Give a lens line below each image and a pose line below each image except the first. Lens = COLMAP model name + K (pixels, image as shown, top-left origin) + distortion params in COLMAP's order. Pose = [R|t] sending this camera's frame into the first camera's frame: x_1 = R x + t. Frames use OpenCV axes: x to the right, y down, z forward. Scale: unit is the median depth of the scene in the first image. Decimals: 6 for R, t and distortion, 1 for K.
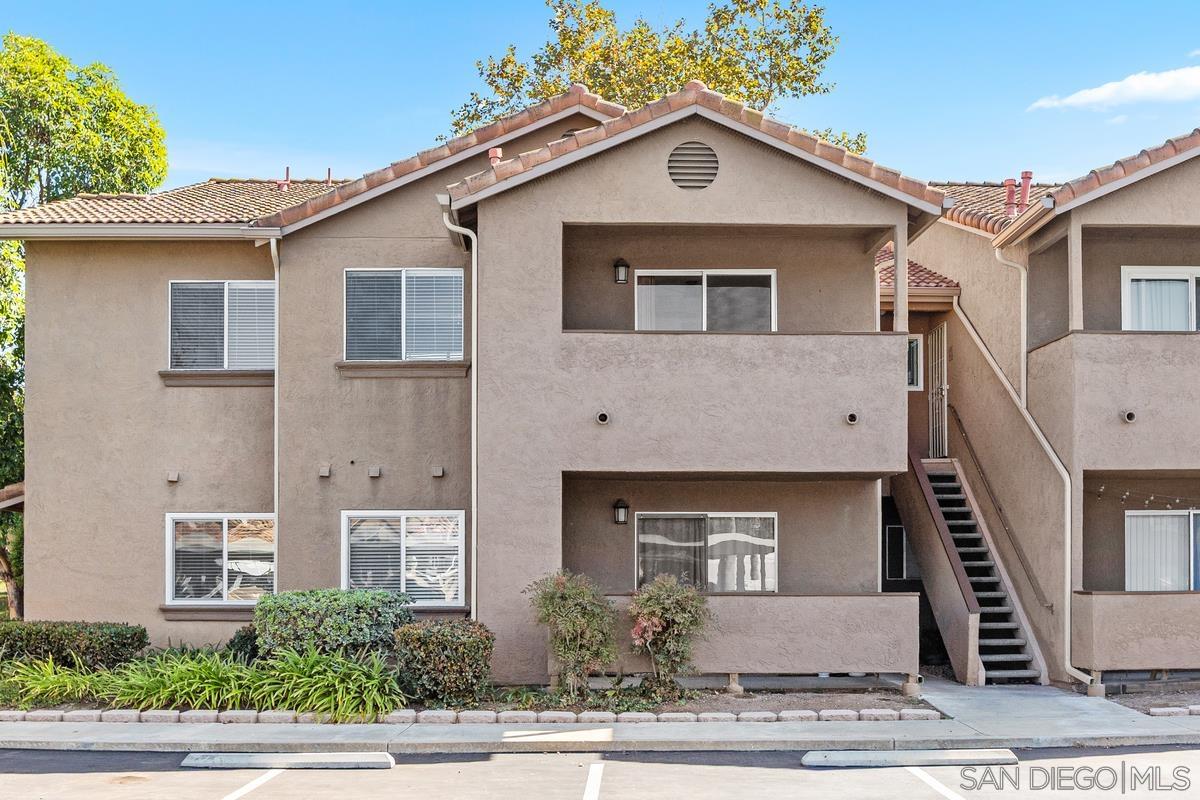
lens RADIAL K [[1395.1, 0, 600.0], [0, 1395.1, 401.7], [0, 0, 1]] dist [-0.037682, 0.000000]
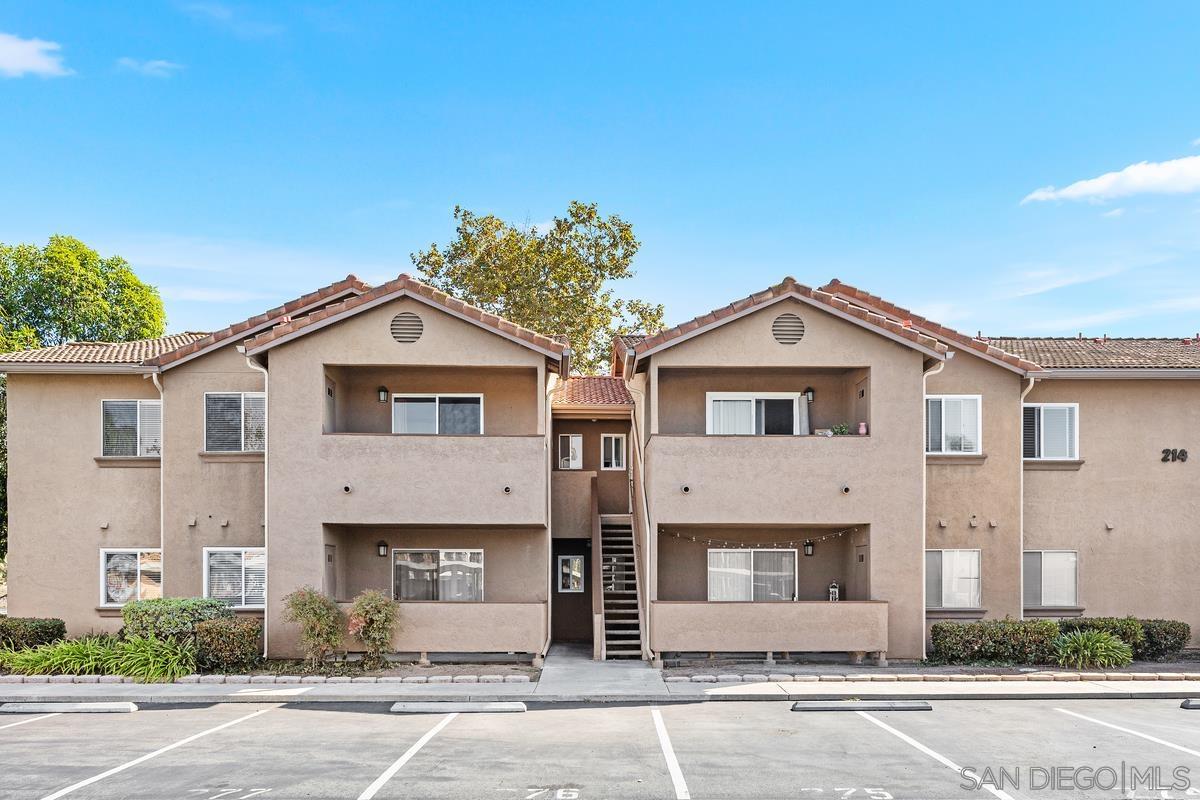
lens RADIAL K [[899.7, 0, 605.1], [0, 899.7, 493.7], [0, 0, 1]] dist [0.005228, -0.007847]
pose [[0.999991, 0.003181, -0.002788, 0.281917], [-0.003113, 0.999709, 0.023903, -0.008061], [0.002864, -0.023894, 0.999710, -0.011163]]
